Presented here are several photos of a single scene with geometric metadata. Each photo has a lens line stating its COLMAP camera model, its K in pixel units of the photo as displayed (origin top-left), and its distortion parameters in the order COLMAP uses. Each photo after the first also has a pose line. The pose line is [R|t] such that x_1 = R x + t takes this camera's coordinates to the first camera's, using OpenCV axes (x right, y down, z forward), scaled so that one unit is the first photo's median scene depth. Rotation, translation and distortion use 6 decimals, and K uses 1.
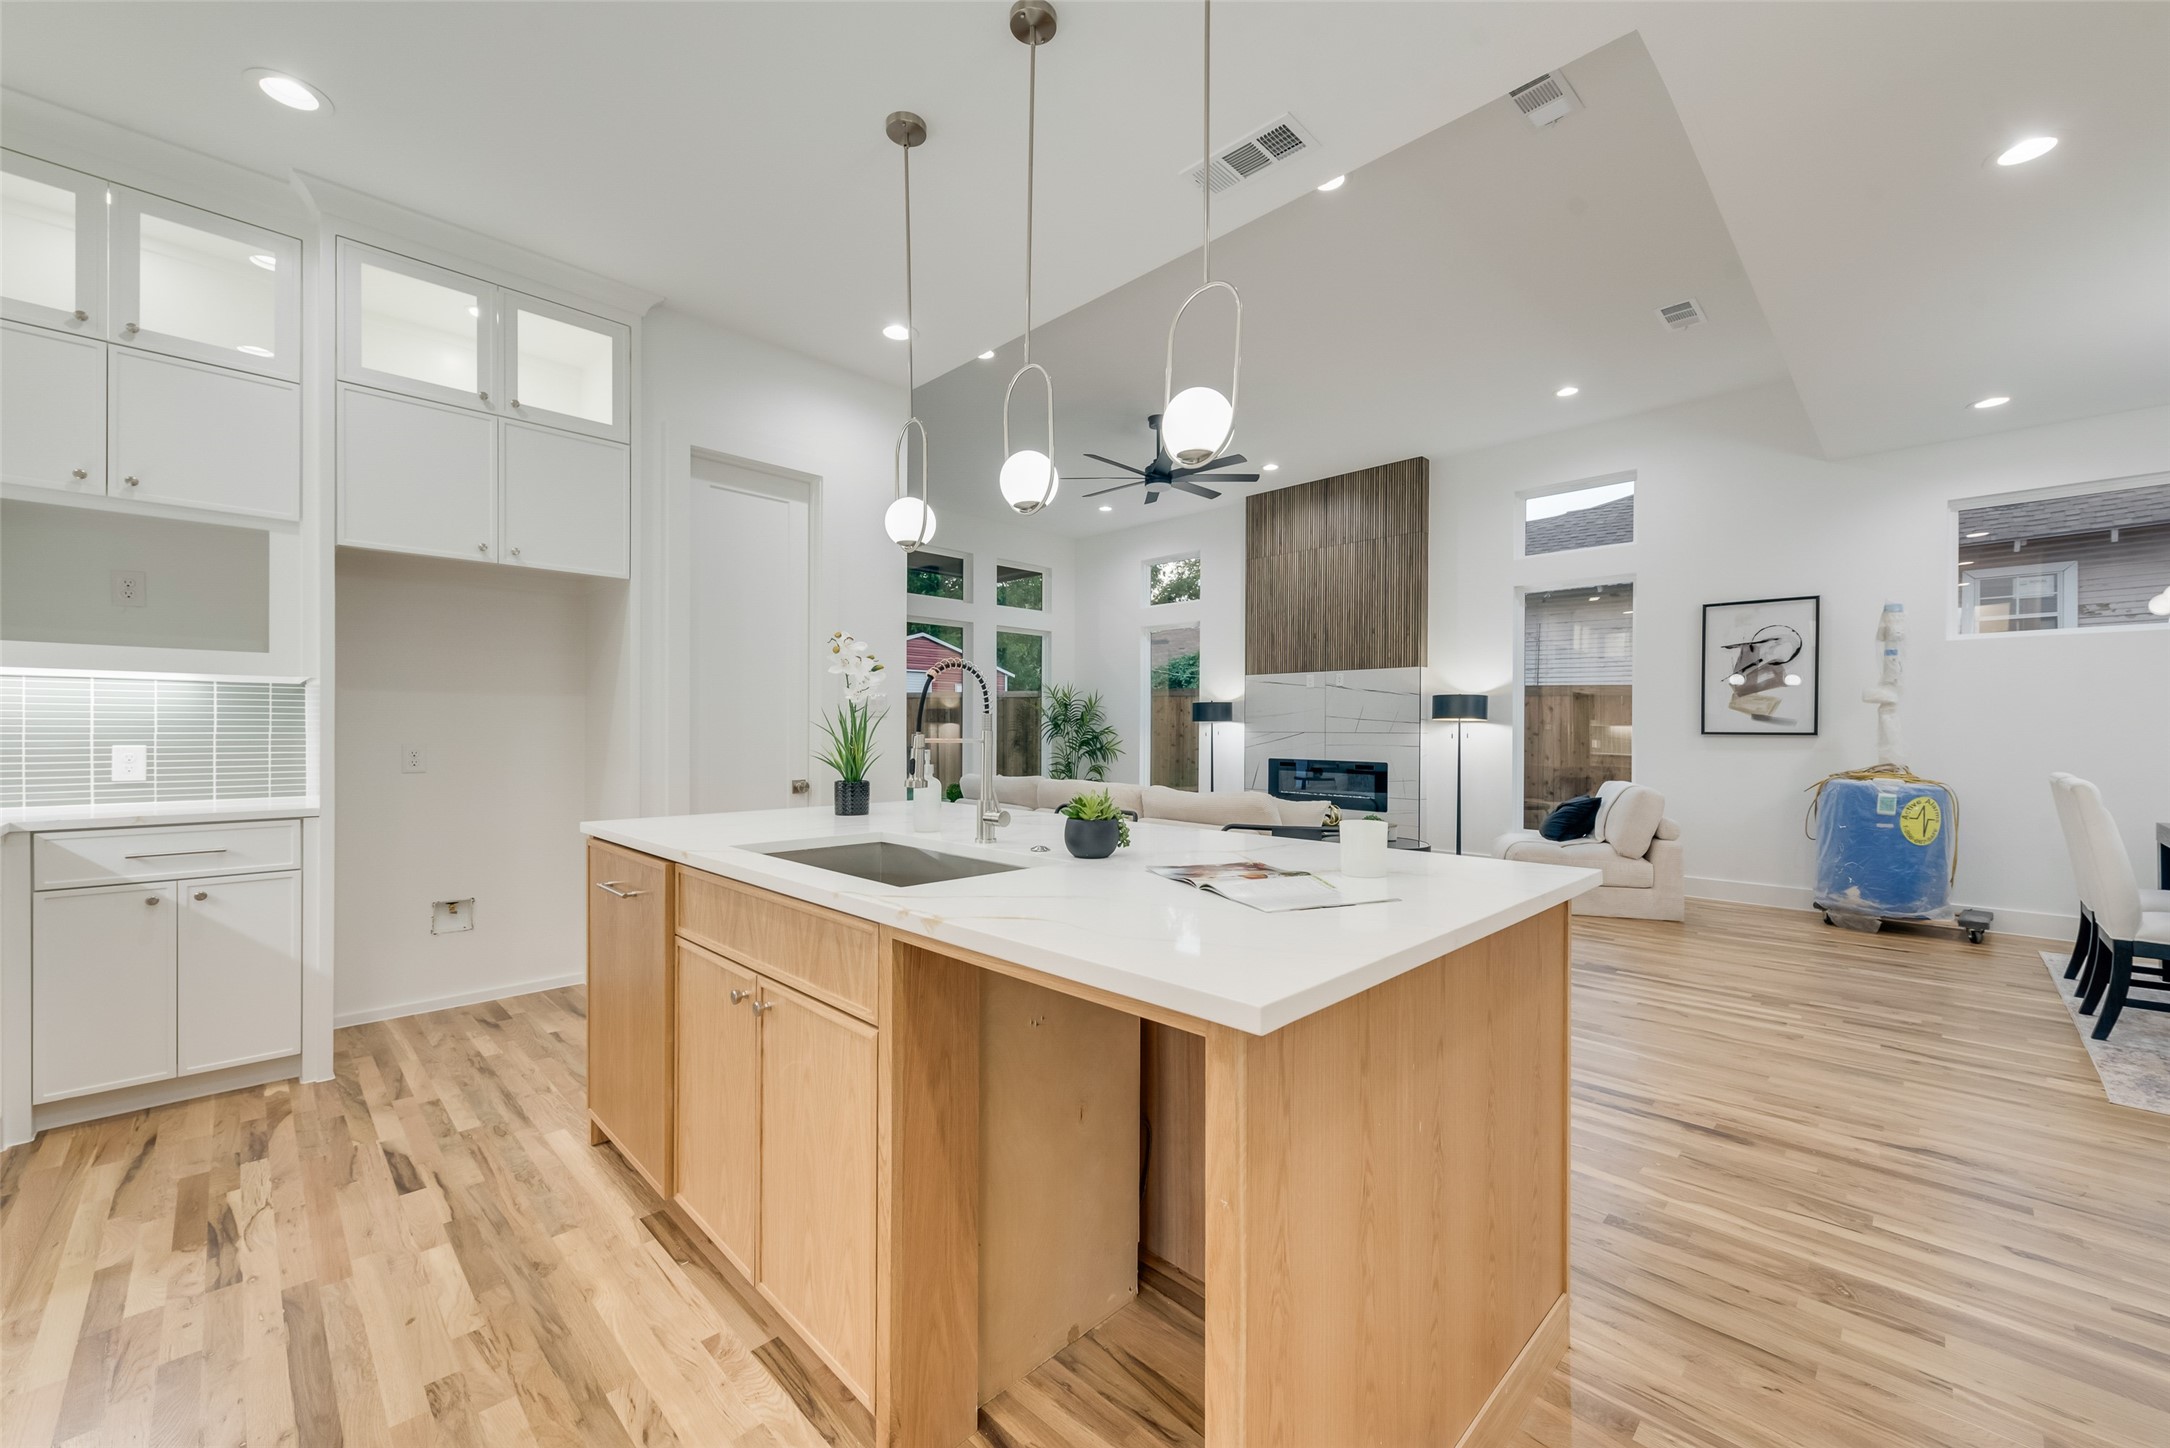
lens RADIAL K [[854.6, 0, 1081.5], [0, 854.6, 731.1], [0, 0, 1]] dist [0.002451, -0.000044]
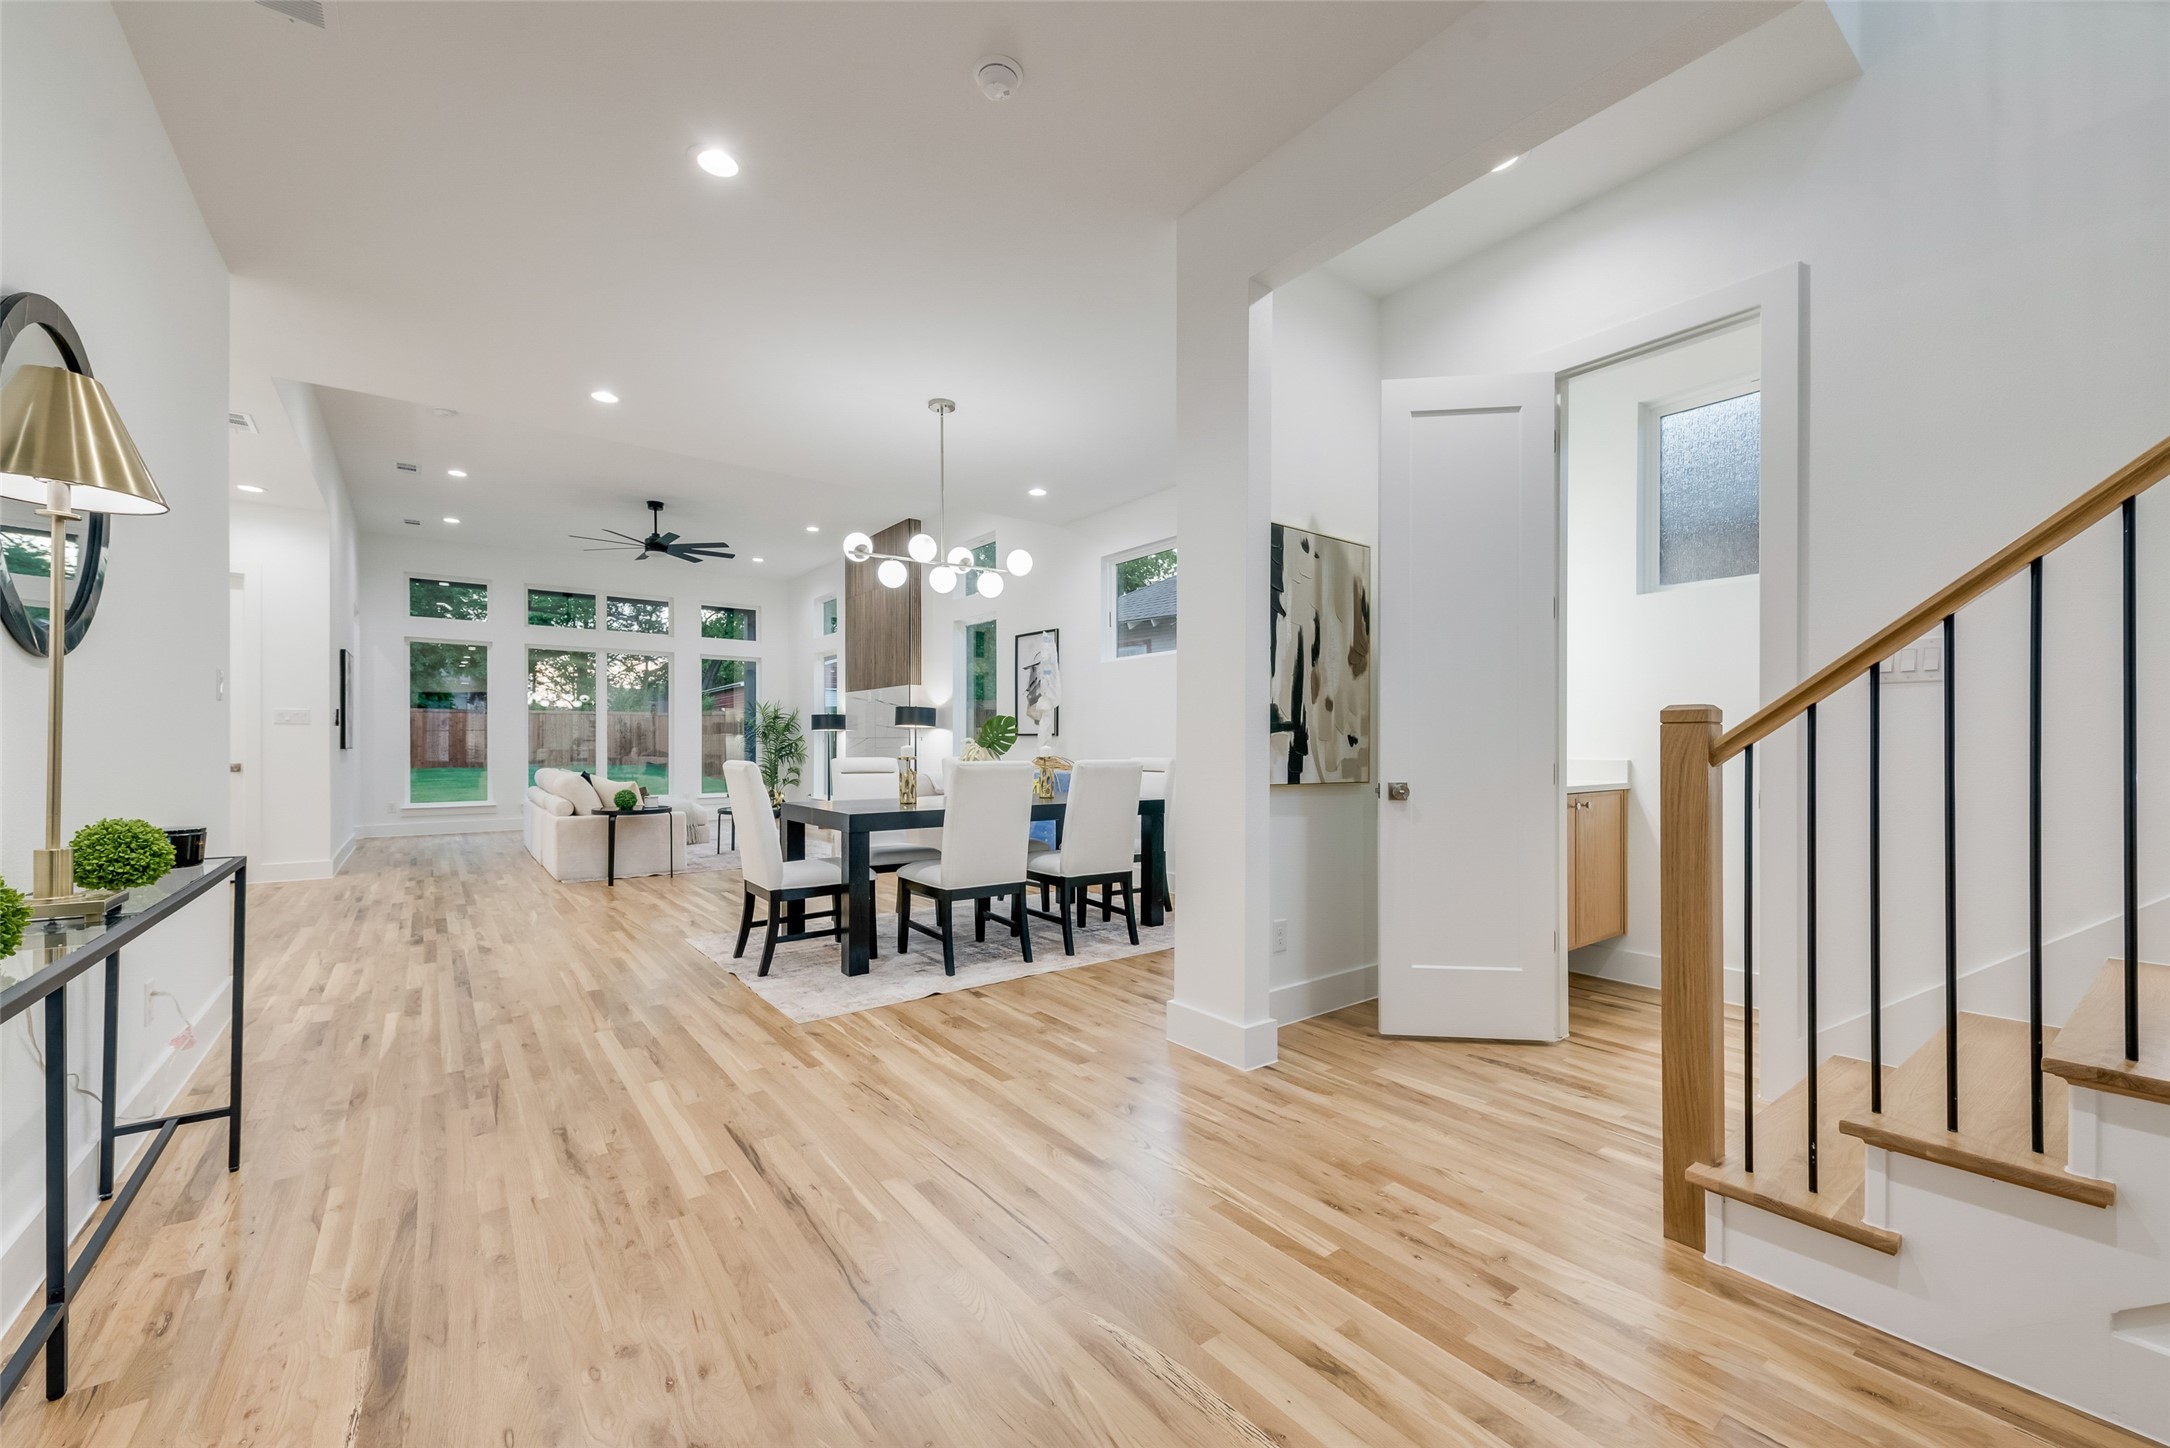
lens RADIAL K [[854.6, 0, 1091.4], [0, 854.6, 733.3], [0, 0, 1]] dist [0.002451, -0.000044]
pose [[0.994202, -0.003931, -0.107461, 0.839308], [0.002263, 0.999875, -0.015644, 0.017944], [0.107509, 0.015310, 0.994086, -0.238005]]
